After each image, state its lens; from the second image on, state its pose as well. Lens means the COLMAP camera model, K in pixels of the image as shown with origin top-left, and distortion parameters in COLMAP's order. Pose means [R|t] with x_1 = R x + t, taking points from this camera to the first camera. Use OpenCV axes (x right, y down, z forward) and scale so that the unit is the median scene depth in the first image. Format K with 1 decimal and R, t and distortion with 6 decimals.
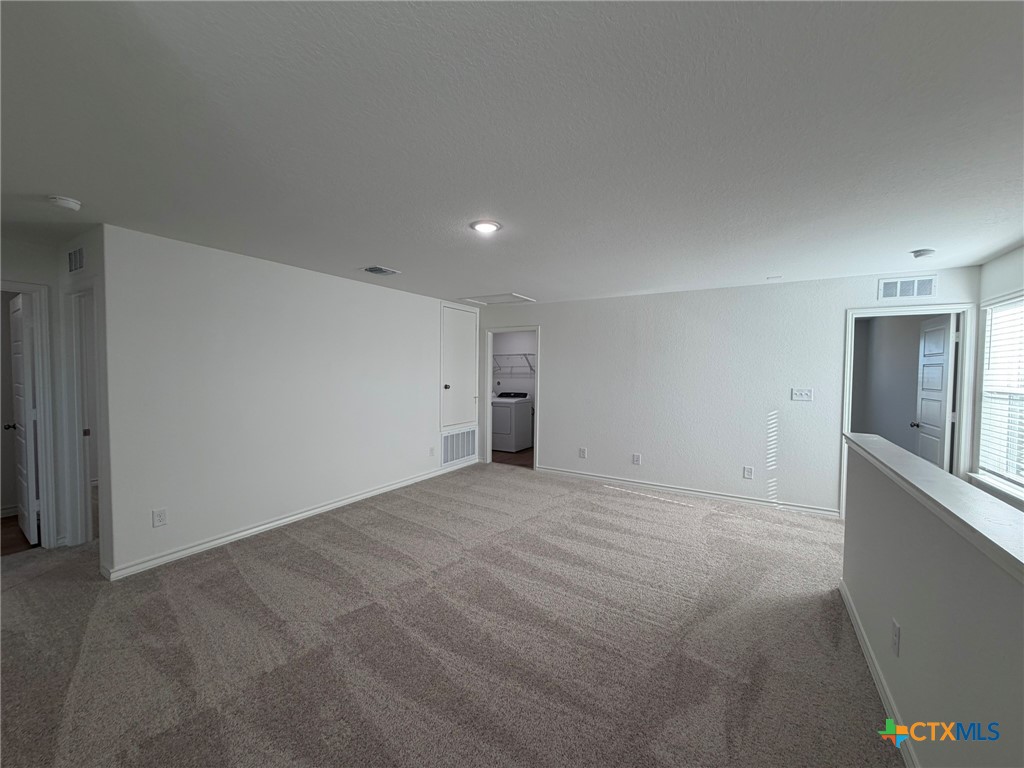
lens RADIAL K [[404.9, 0, 510.4], [0, 404.9, 383.8], [0, 0, 1]] dist [-0.008068, 0.002492]
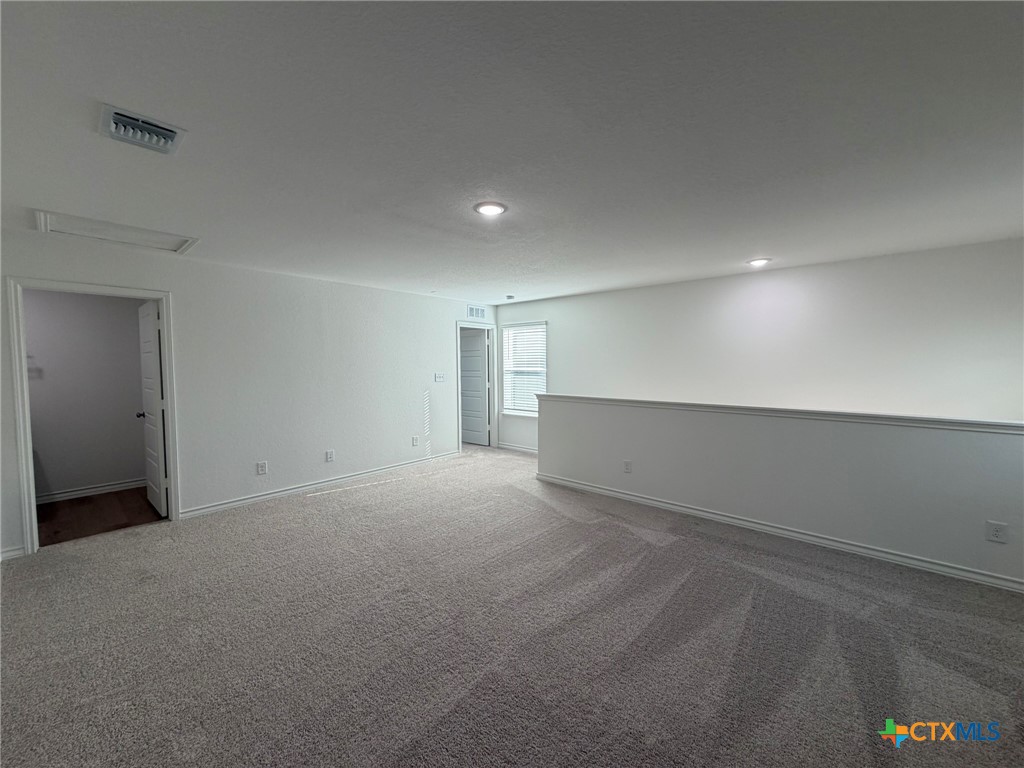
lens RADIAL K [[404.9, 0, 510.0], [0, 404.9, 383.2], [0, 0, 1]] dist [-0.008068, 0.002492]
pose [[0.175925, -0.056204, 0.982798, -0.582628], [0.042477, 0.997872, 0.049463, -0.011714], [-0.983487, 0.033045, 0.177938, 0.461924]]
